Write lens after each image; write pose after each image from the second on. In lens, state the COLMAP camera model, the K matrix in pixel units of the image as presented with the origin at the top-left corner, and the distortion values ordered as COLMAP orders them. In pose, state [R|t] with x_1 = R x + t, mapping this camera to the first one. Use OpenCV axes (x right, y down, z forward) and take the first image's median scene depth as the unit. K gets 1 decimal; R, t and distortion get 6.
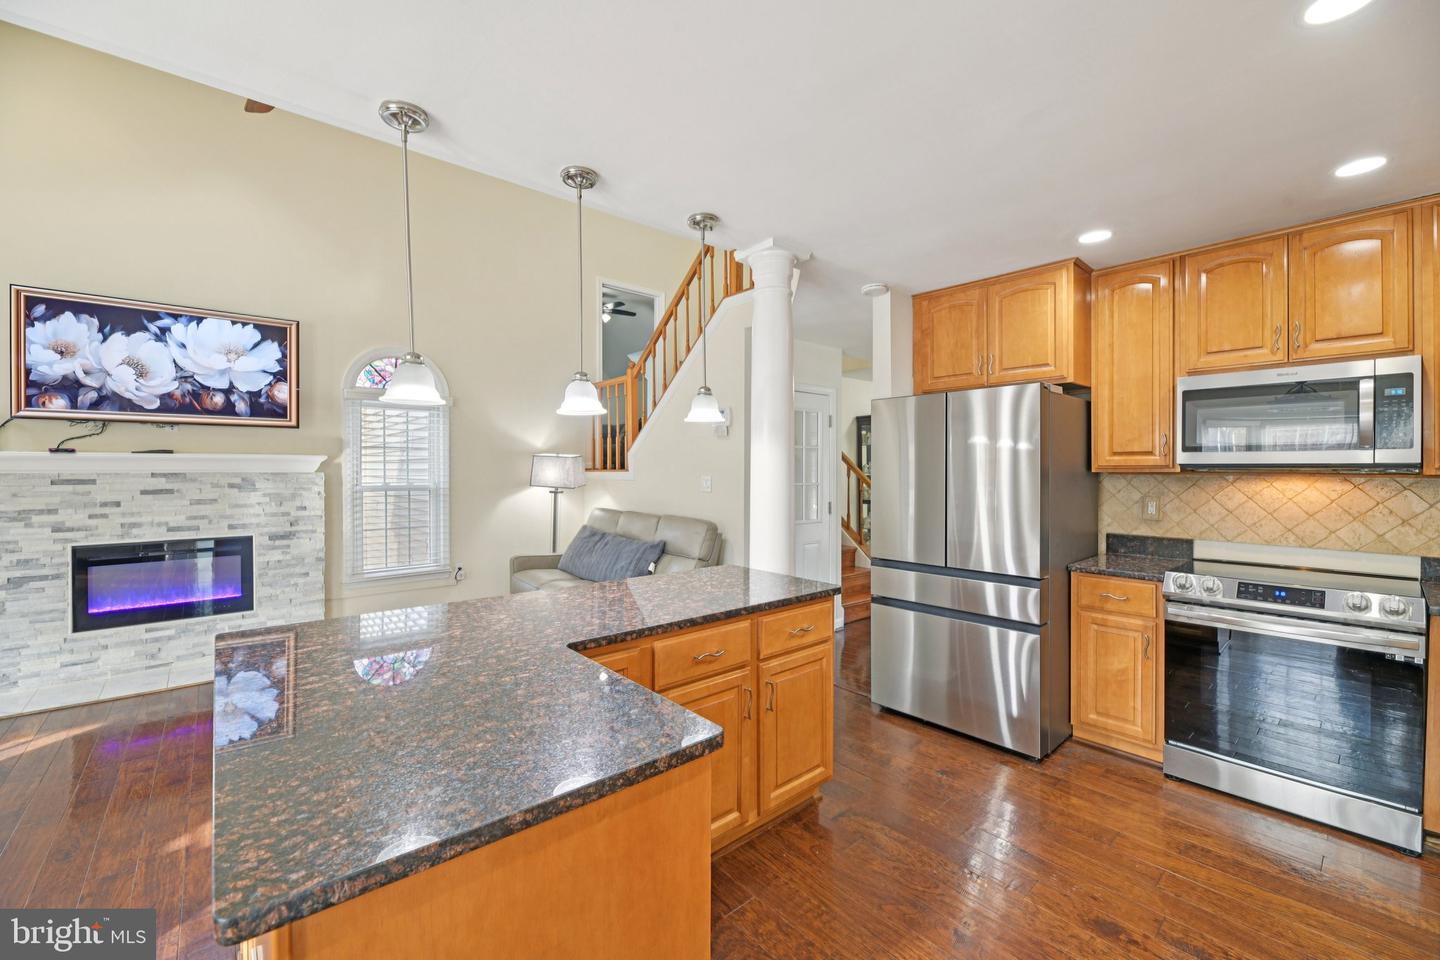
lens RADIAL K [[584.6, 0, 739.4], [0, 584.6, 472.2], [0, 0, 1]] dist [-0.002206, -0.002809]
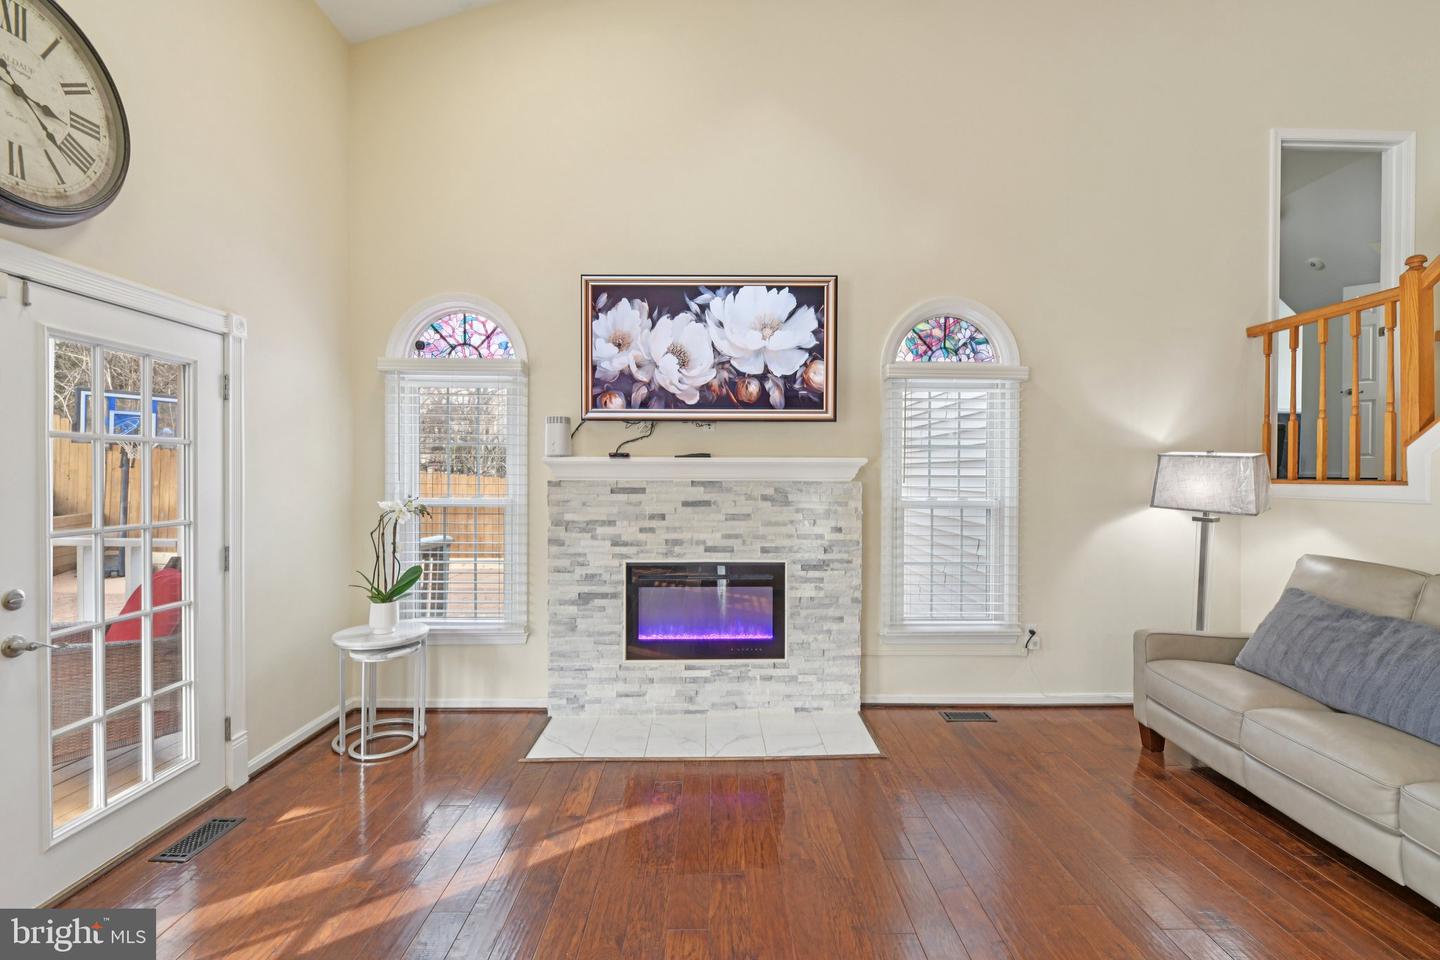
lens RADIAL K [[612.8, 0, 744.7], [0, 612.8, 491.3], [0, 0, 1]] dist [-0.001143, -0.000852]
pose [[0.782248, 0.019150, -0.622672, -0.389892], [-0.008554, 0.999763, 0.020000, -0.001990], [0.622908, -0.010319, 0.782227, 0.346941]]
